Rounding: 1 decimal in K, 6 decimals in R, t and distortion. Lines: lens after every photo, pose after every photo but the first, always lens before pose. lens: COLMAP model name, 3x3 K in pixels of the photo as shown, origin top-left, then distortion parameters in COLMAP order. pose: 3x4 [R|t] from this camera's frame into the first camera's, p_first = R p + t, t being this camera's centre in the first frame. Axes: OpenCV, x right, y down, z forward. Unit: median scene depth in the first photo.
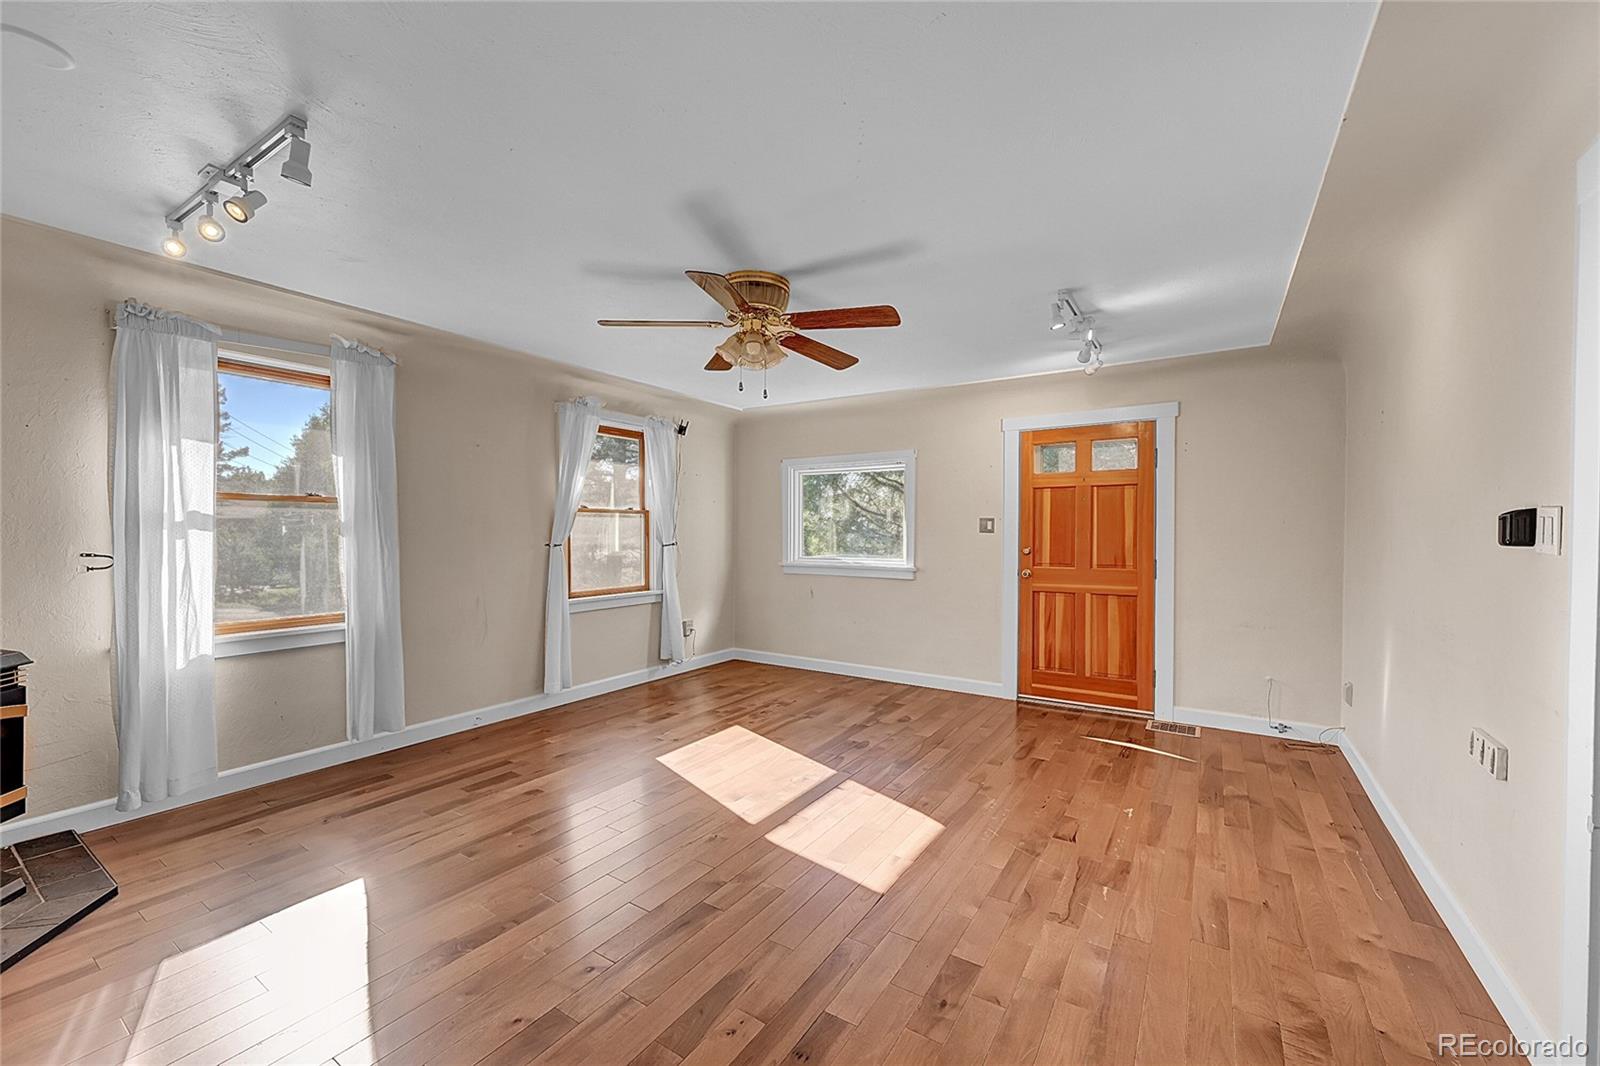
lens RADIAL K [[630.9, 0, 800.2], [0, 630.9, 538.9], [0, 0, 1]] dist [-0.001715, -0.000306]
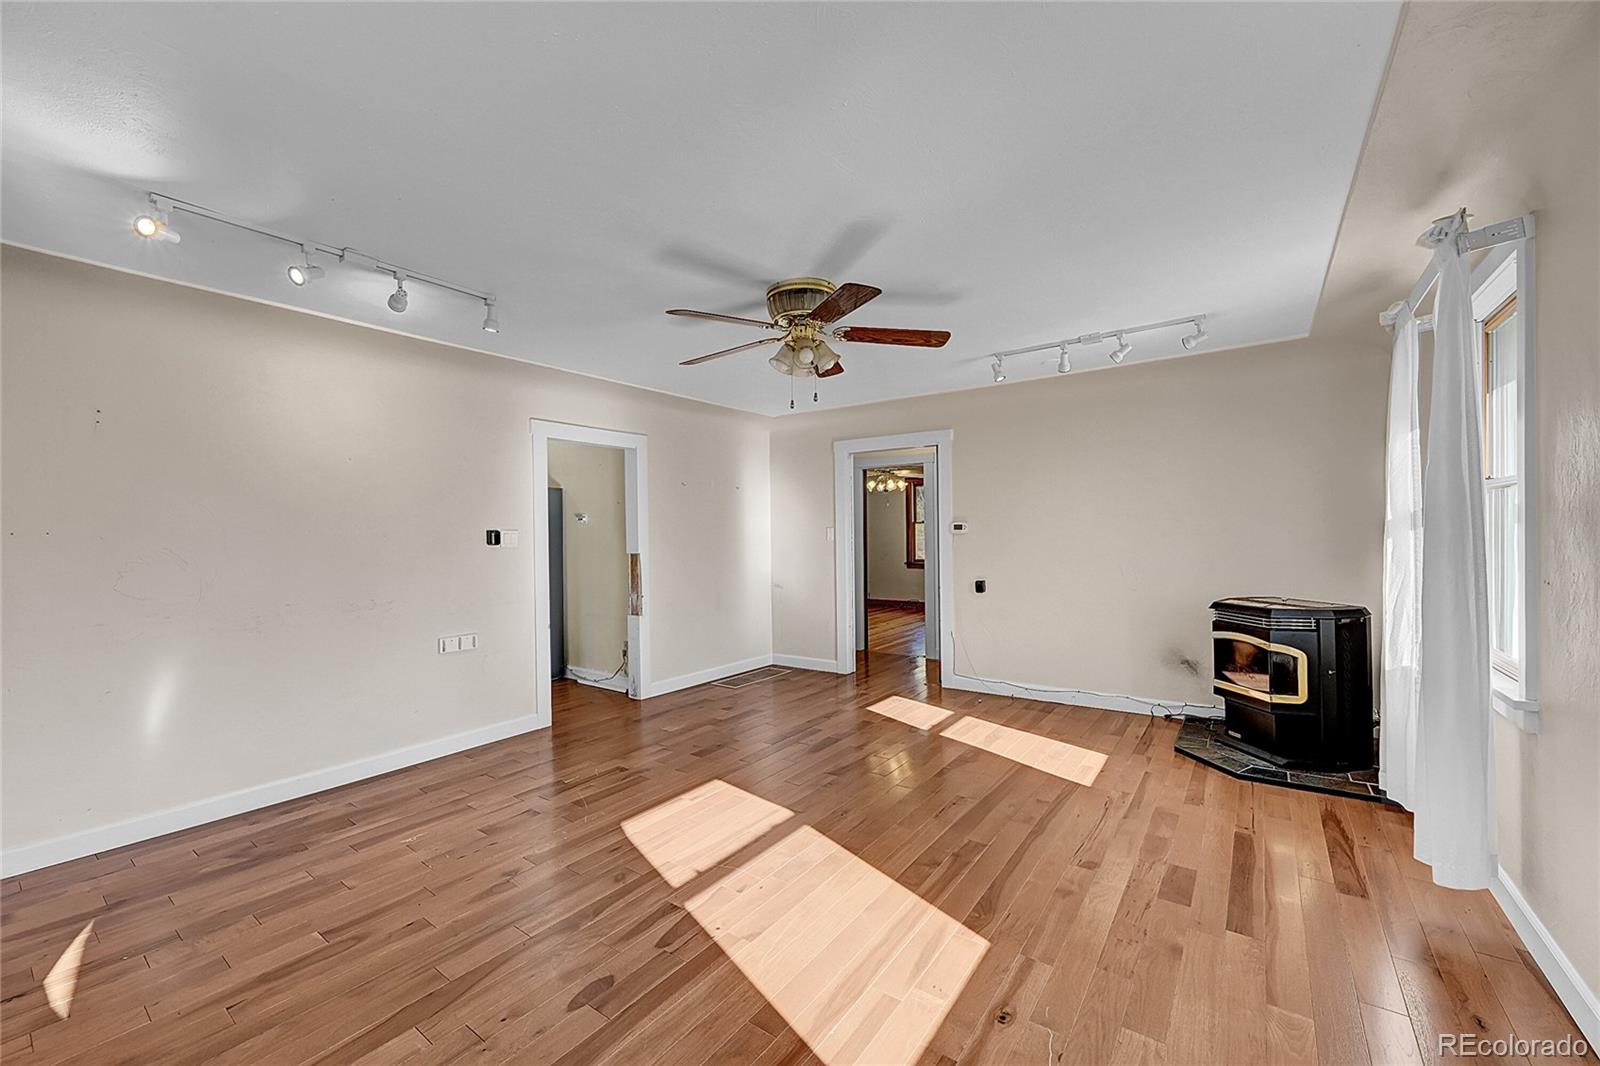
lens RADIAL K [[630.9, 0, 798.8], [0, 630.9, 536.9], [0, 0, 1]] dist [-0.001715, -0.000306]
pose [[-0.998176, 0.011109, 0.059339, -0.108043], [0.012276, 0.999738, 0.019332, -0.028612], [-0.059109, 0.020025, -0.998051, 1.758617]]
